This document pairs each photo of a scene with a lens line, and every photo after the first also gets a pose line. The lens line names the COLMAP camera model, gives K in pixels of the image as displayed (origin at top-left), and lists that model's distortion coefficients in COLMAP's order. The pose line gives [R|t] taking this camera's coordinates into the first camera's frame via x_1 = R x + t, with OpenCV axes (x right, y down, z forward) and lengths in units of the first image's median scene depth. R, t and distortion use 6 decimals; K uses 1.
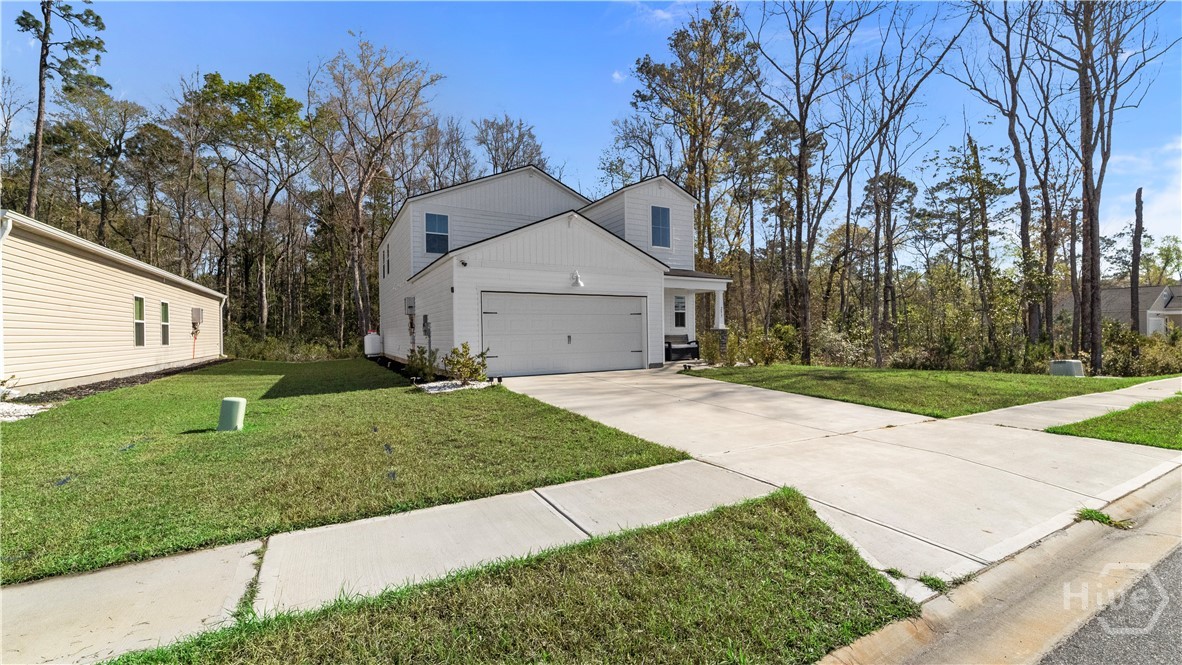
lens RADIAL K [[483.5, 0, 591.0], [0, 483.5, 332.5], [0, 0, 1]] dist [0.000710, 0.000061]
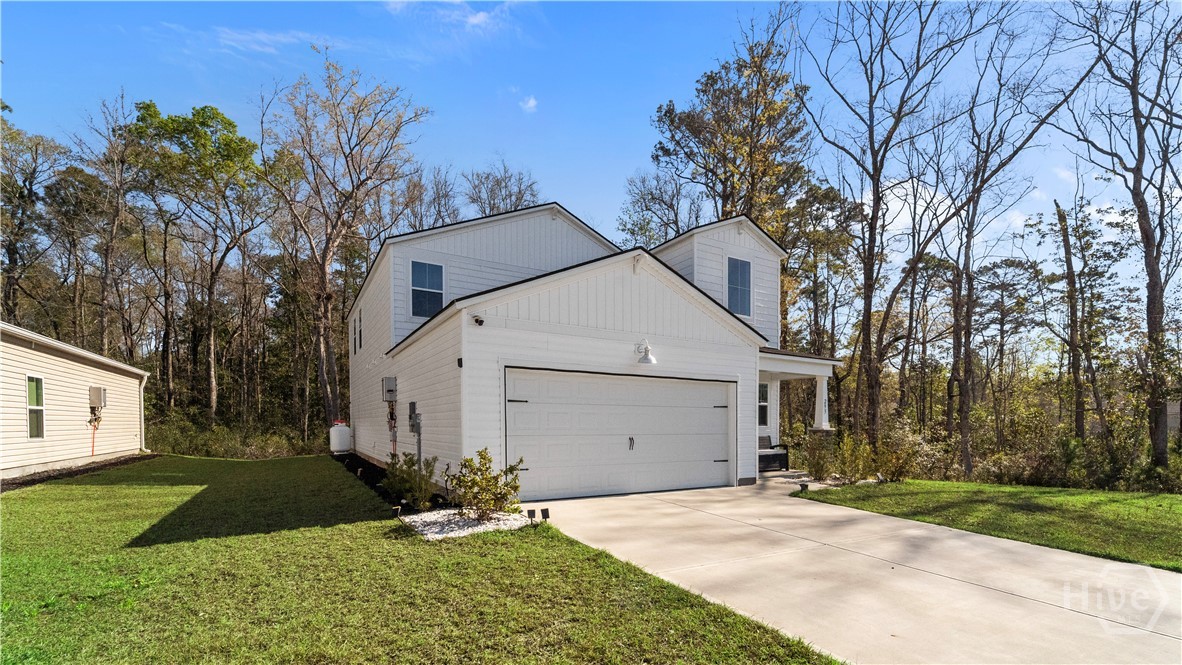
lens RADIAL K [[509.1, 0, 594.0], [0, 509.1, 444.1], [0, 0, 1]] dist [-0.000872, -0.000265]
pose [[0.999444, 0.016896, 0.028740, -0.043346], [-0.017984, 0.999114, 0.038055, -0.003774], [-0.028072, -0.038551, 0.998862, 0.110905]]
